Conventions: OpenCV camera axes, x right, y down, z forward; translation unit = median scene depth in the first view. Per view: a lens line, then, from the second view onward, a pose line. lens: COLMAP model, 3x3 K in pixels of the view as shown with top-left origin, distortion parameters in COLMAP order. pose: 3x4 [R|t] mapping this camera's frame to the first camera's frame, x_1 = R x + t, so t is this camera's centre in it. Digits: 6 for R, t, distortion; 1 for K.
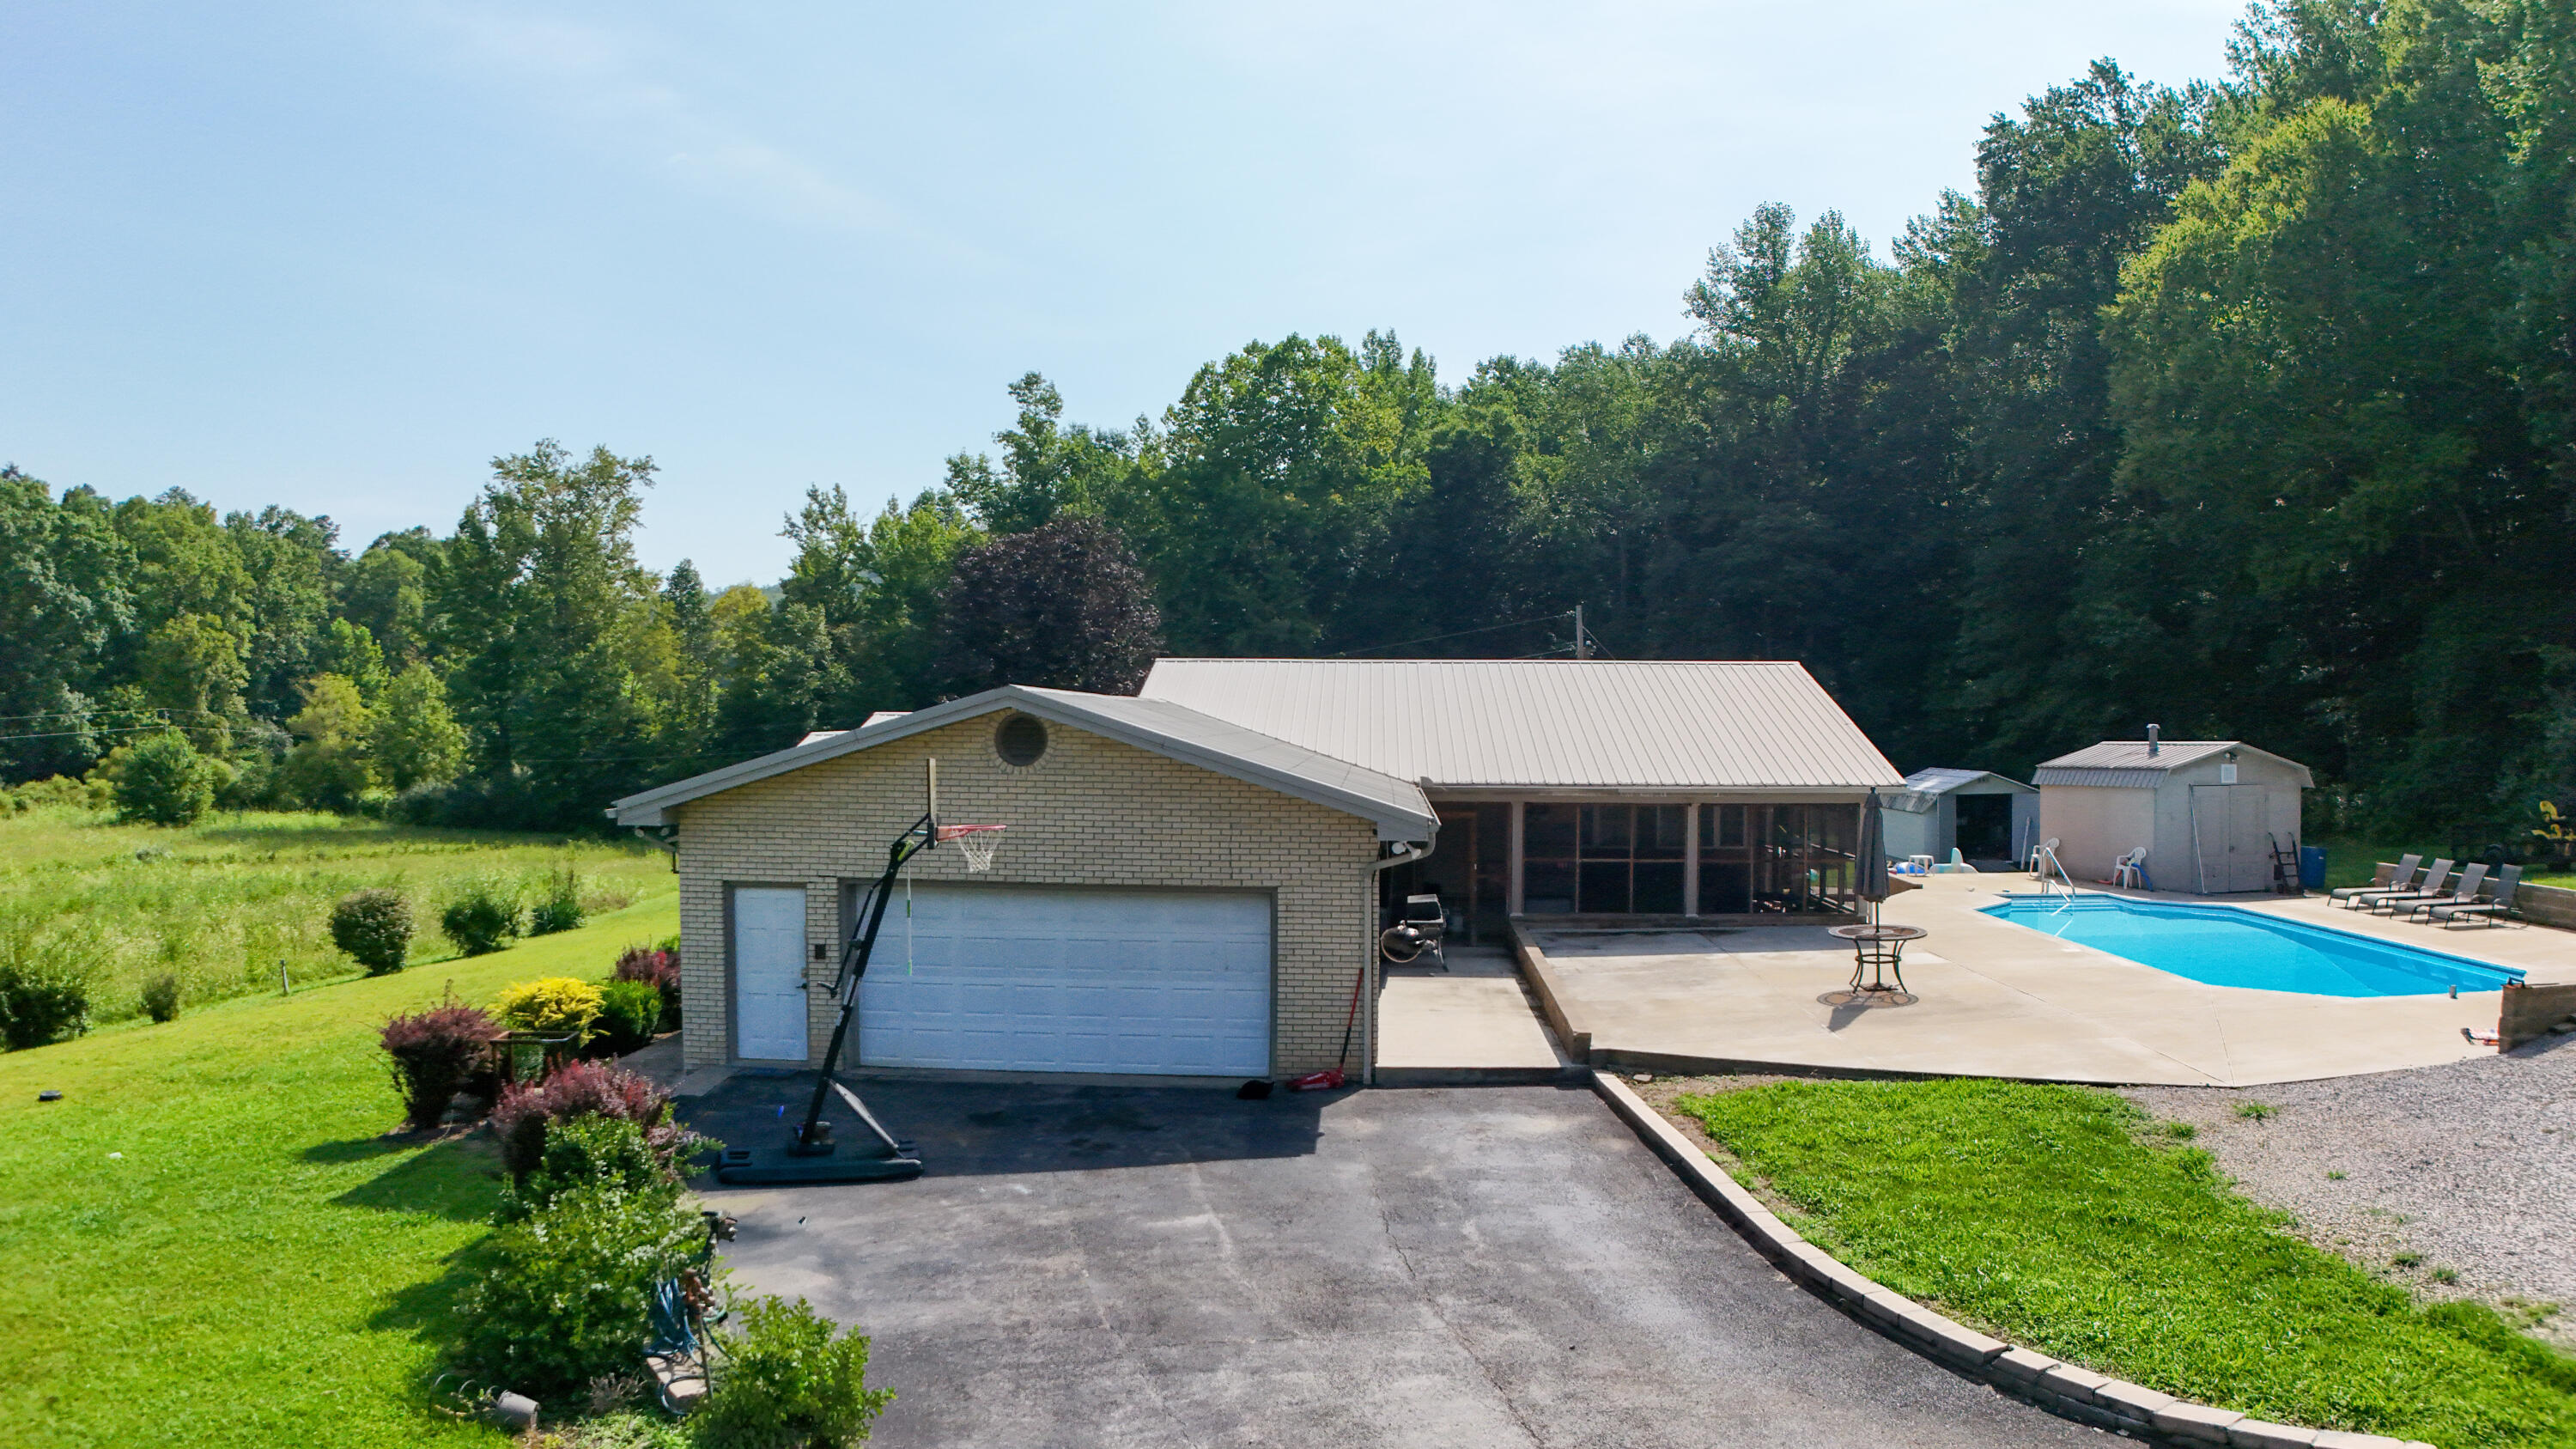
lens RADIAL K [[1515.6, 0, 1283.7], [0, 1515.6, 736.9], [0, 0, 1]] dist [-0.150775, 0.002689]
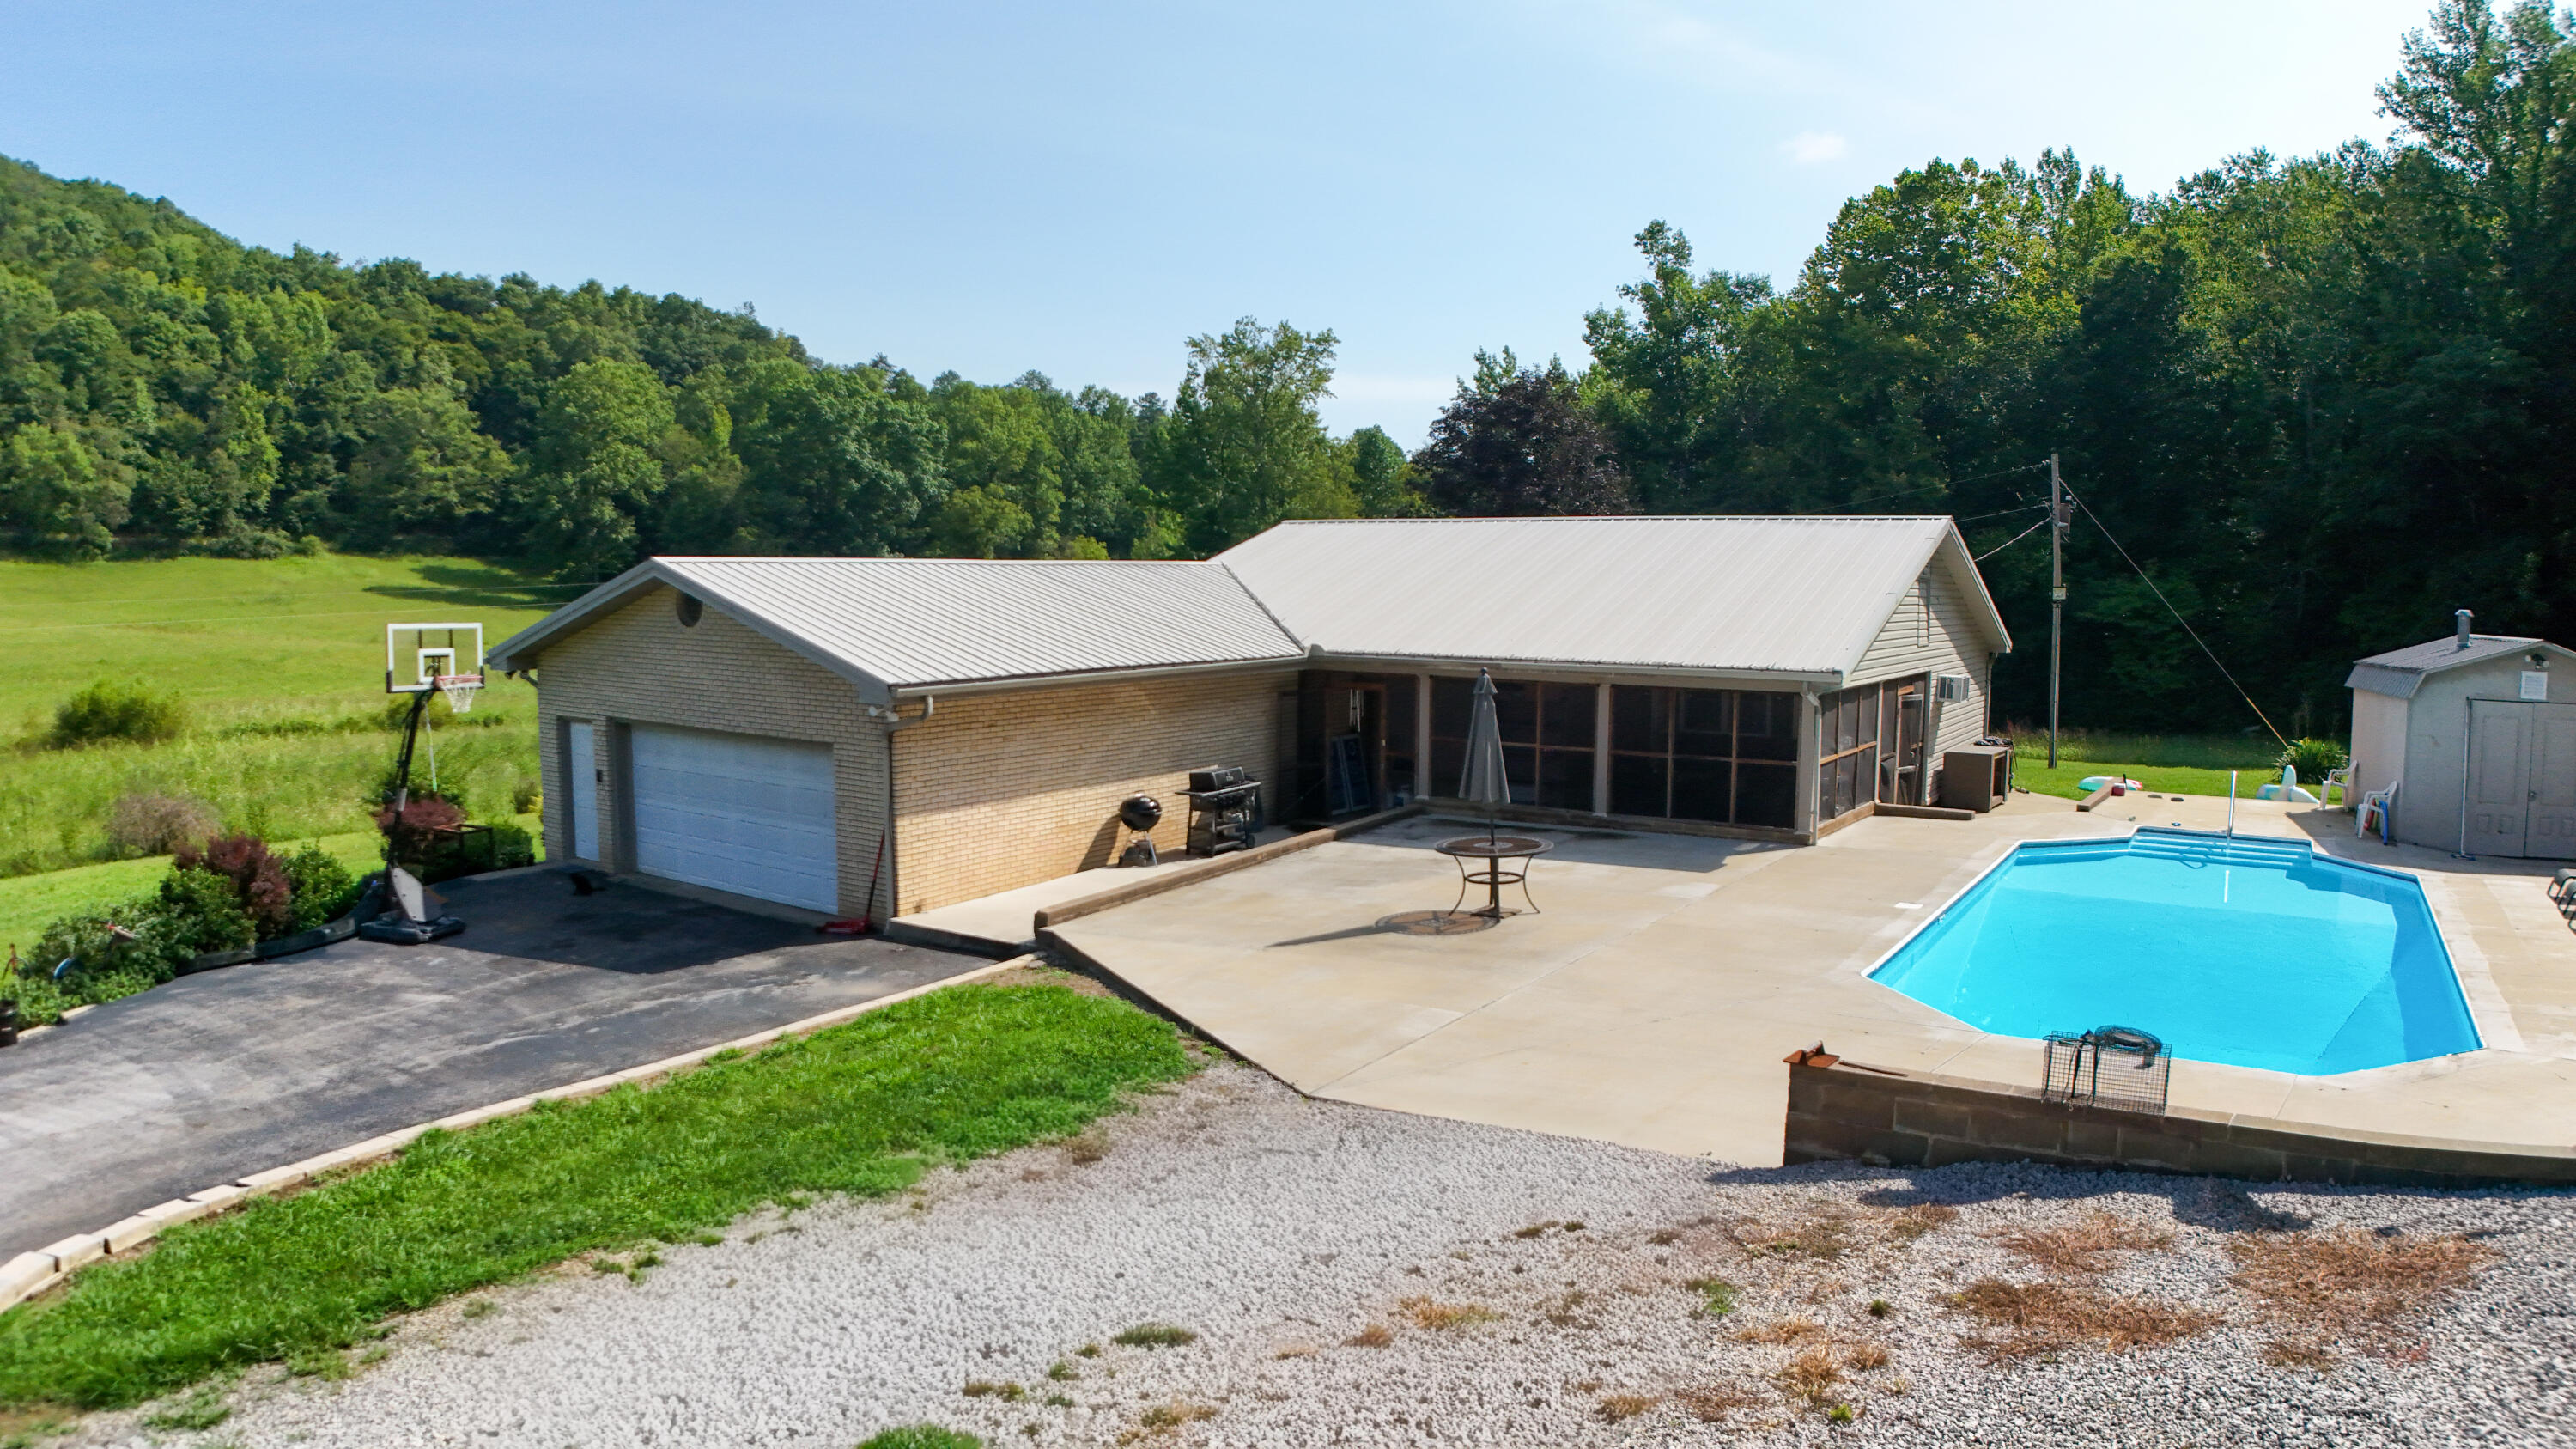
lens RADIAL K [[1515.6, 0, 1283.7], [0, 1515.6, 736.9], [0, 0, 1]] dist [-0.150775, 0.002689]
pose [[0.868009, 0.054038, -0.493600, 0.097761], [-0.007913, 0.995440, 0.095063, -0.001117], [0.496486, -0.078609, 0.864478, 0.029266]]
